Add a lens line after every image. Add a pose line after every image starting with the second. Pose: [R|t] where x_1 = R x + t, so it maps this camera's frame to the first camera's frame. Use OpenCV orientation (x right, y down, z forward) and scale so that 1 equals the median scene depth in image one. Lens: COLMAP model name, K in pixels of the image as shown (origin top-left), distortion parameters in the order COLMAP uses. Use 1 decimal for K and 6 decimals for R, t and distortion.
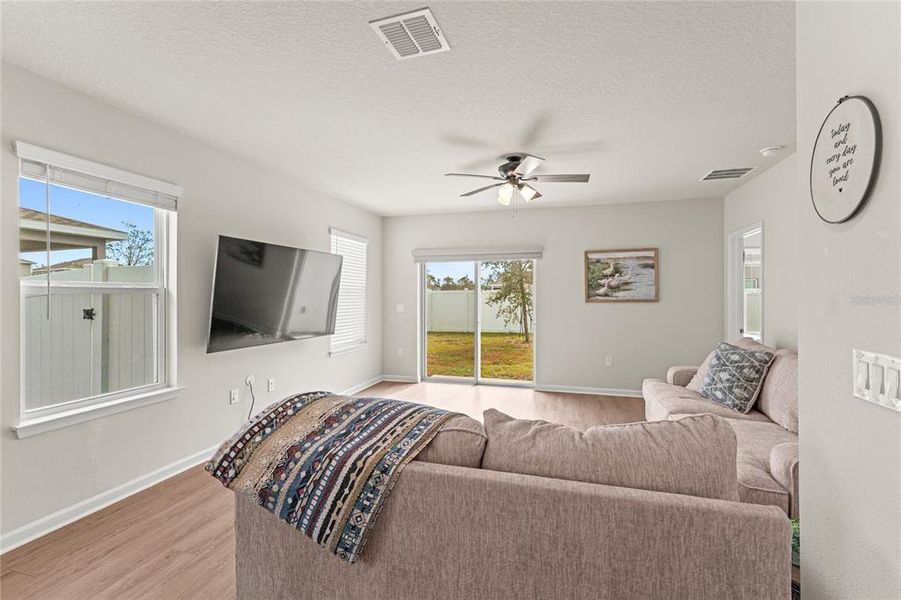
lens RADIAL K [[389.2, 0, 457.9], [0, 389.2, 295.7], [0, 0, 1]] dist [-0.001664, -0.000310]
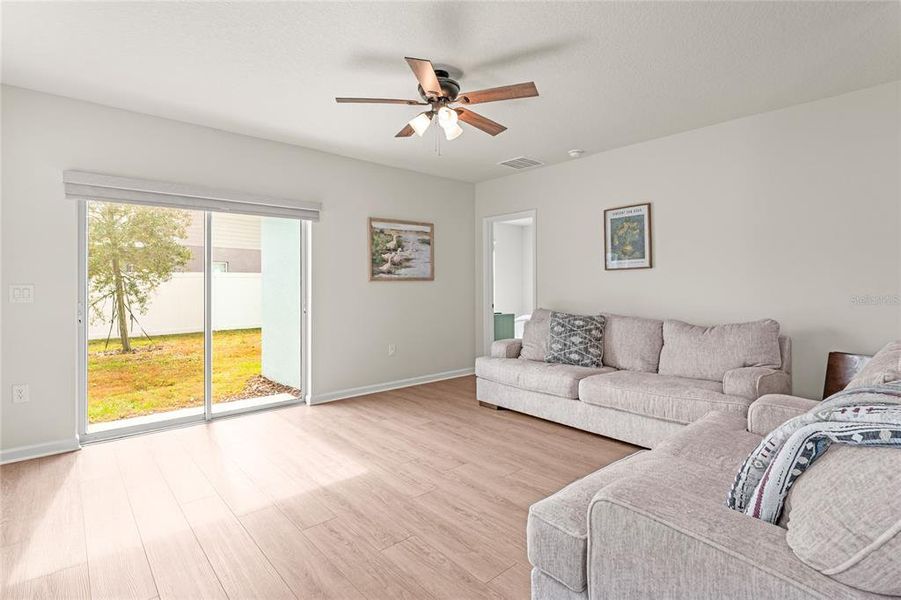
lens RADIAL K [[441.2, 0, 458.0], [0, 441.2, 282.6], [0, 0, 1]] dist [-0.003849, 0.004919]
pose [[0.537362, 0.004361, 0.843341, -0.356032], [0.002521, 0.999974, -0.006777, 0.028036], [-0.843348, 0.005768, 0.537337, 0.356845]]
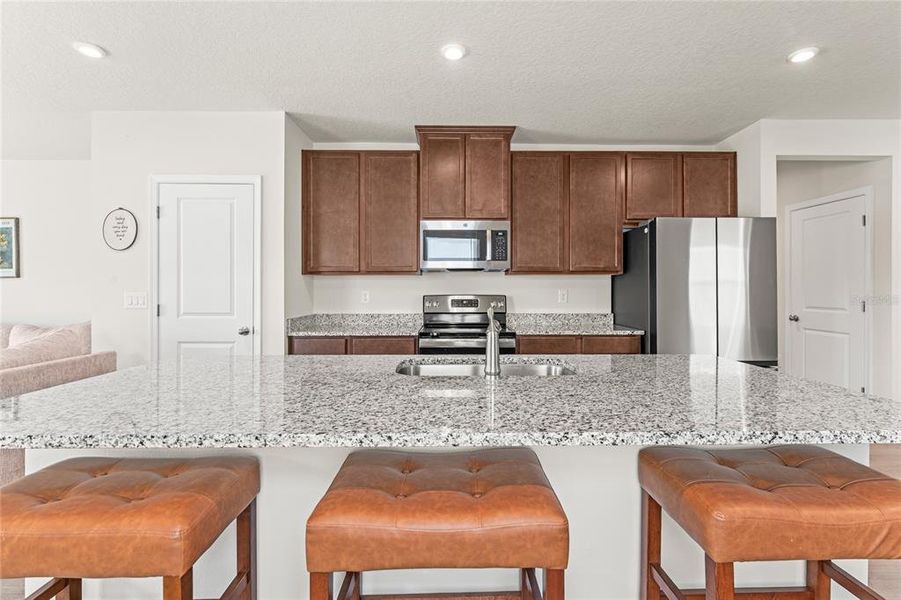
lens RADIAL K [[406.0, 0, 452.1], [0, 406.0, 291.4], [0, 0, 1]] dist [-0.002971, -0.000509]
pose [[-0.281101, -0.008916, 0.959637, -0.502323], [0.002199, 0.999948, 0.009935, 0.018166], [-0.959676, 0.004903, -0.281066, -0.107166]]
